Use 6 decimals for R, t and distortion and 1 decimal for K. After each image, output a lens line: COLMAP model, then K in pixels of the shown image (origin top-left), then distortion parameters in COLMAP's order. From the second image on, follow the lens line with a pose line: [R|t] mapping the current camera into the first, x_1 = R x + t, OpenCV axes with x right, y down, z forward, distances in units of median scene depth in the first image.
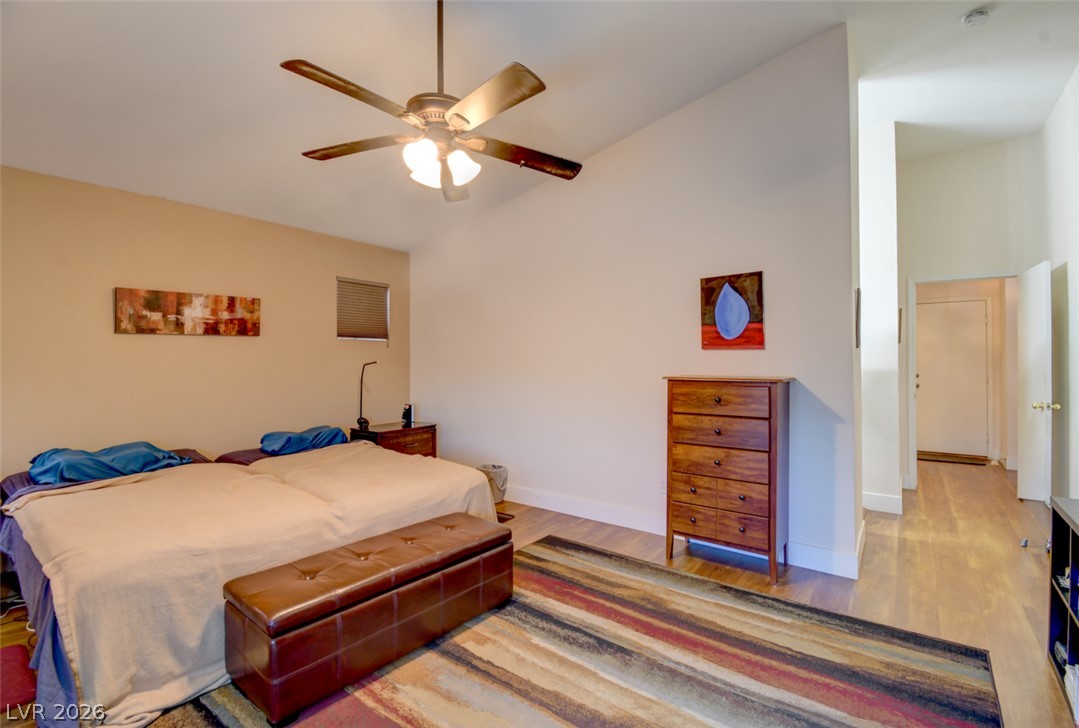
lens RADIAL K [[495.5, 0, 542.7], [0, 495.5, 363.0], [0, 0, 1]] dist [-0.003466, -0.000261]
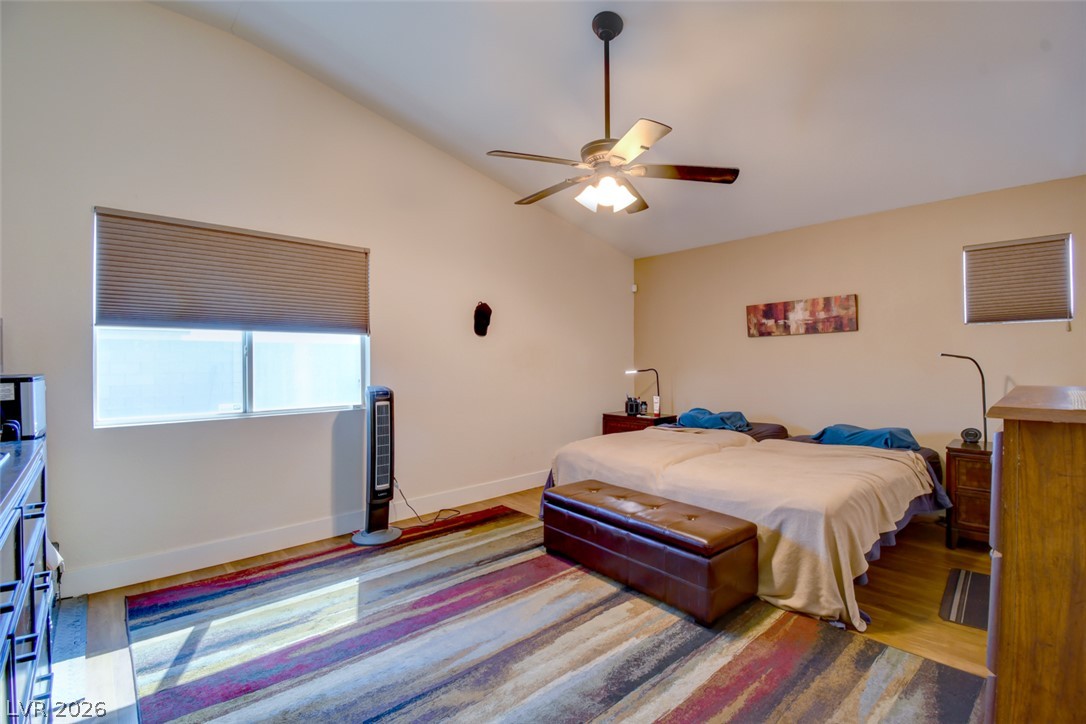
lens RADIAL K [[478.8, 0, 545.9], [0, 478.8, 363.4], [0, 0, 1]] dist [-0.004104, -0.003973]
pose [[-0.192562, 0.001197, -0.981284, 0.595106], [-0.001905, 0.999997, 0.001593, 0.014594], [0.981283, 0.002176, -0.192559, 0.646708]]
